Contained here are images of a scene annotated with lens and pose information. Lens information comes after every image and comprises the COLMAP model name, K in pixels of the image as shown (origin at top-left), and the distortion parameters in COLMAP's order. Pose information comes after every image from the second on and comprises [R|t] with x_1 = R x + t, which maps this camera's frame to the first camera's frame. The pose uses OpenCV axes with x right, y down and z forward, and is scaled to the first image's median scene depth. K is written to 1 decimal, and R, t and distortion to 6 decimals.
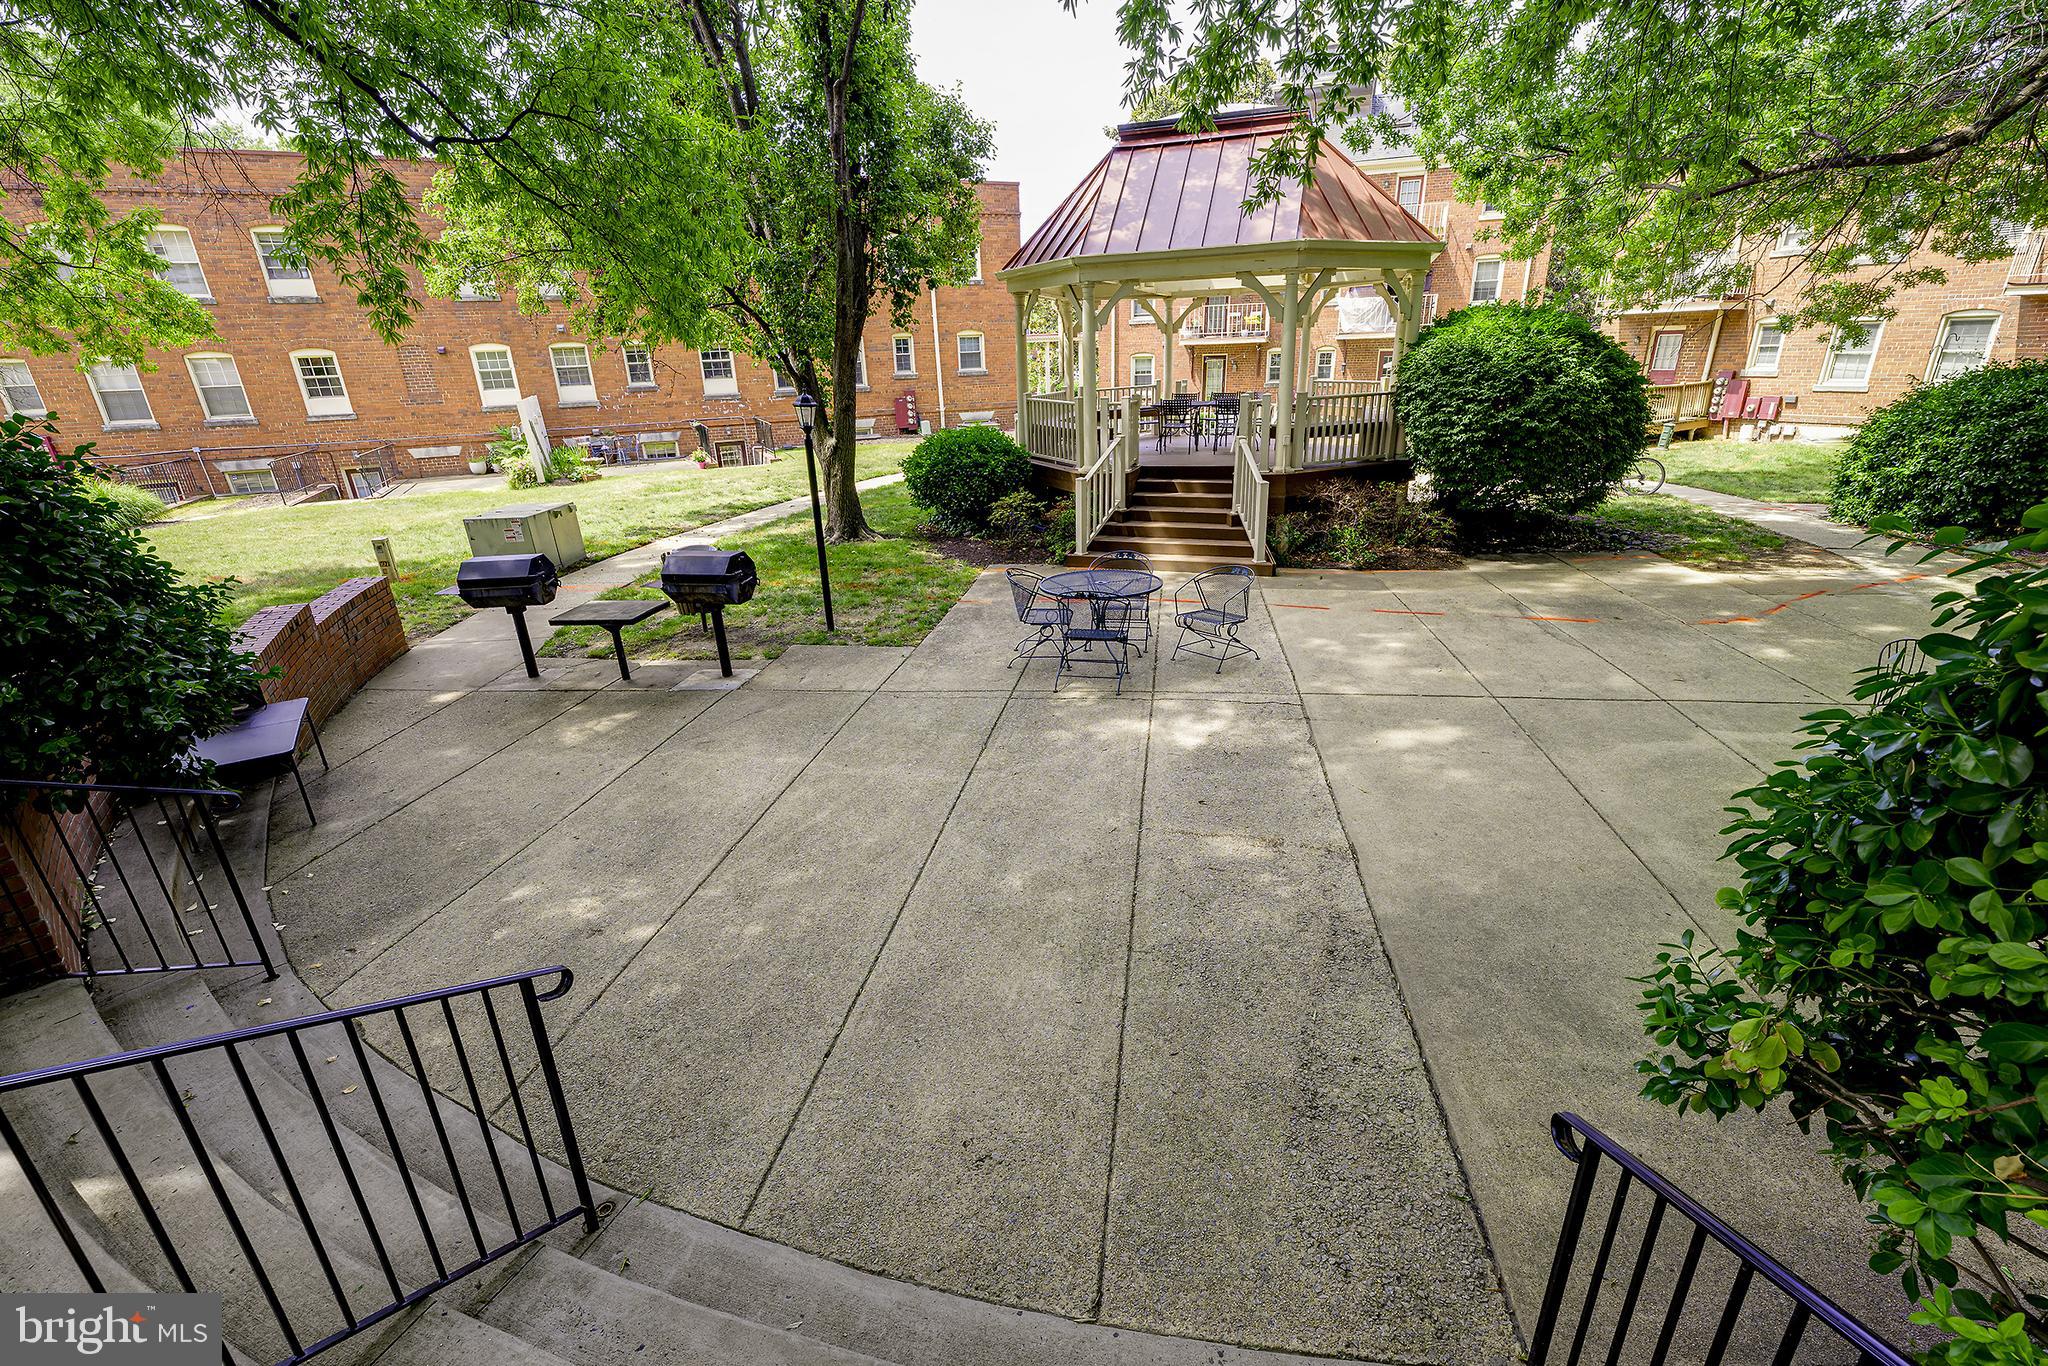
lens RADIAL K [[806.2, 0, 1036.0], [0, 806.2, 685.0], [0, 0, 1]] dist [-0.001161, -0.000118]
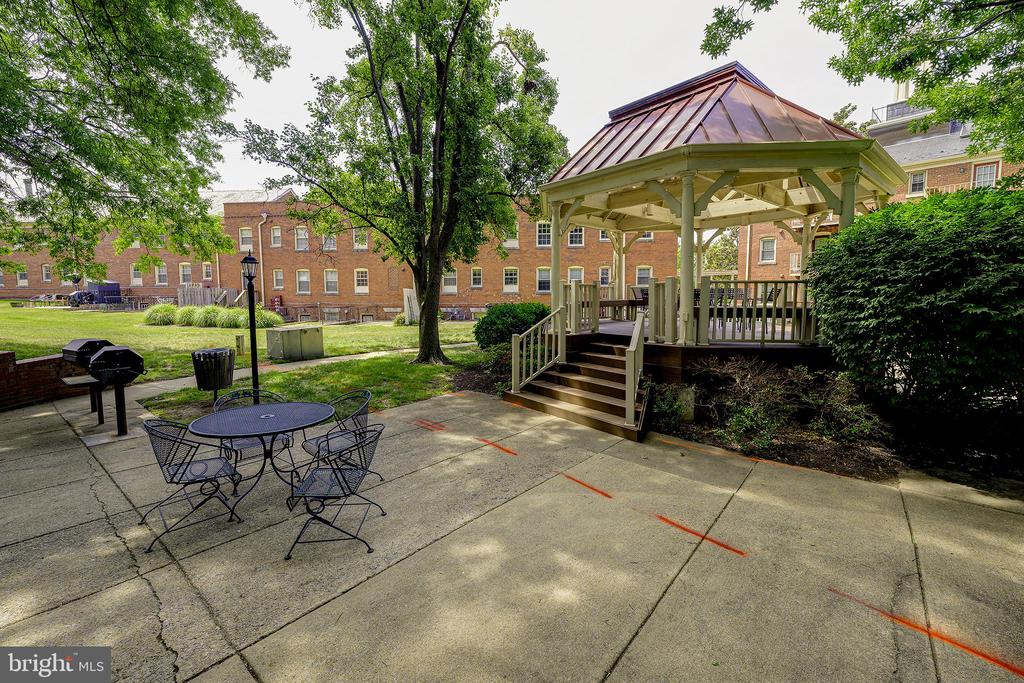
lens RADIAL K [[405.0, 0, 531.7], [0, 405.0, 328.0], [0, 0, 1]] dist [-0.001105, 0.000071]
pose [[0.874221, 0.075936, -0.479553, 0.386811], [-0.209279, 0.950165, -0.231059, -0.118917], [0.438109, 0.302357, 0.846546, 0.447656]]
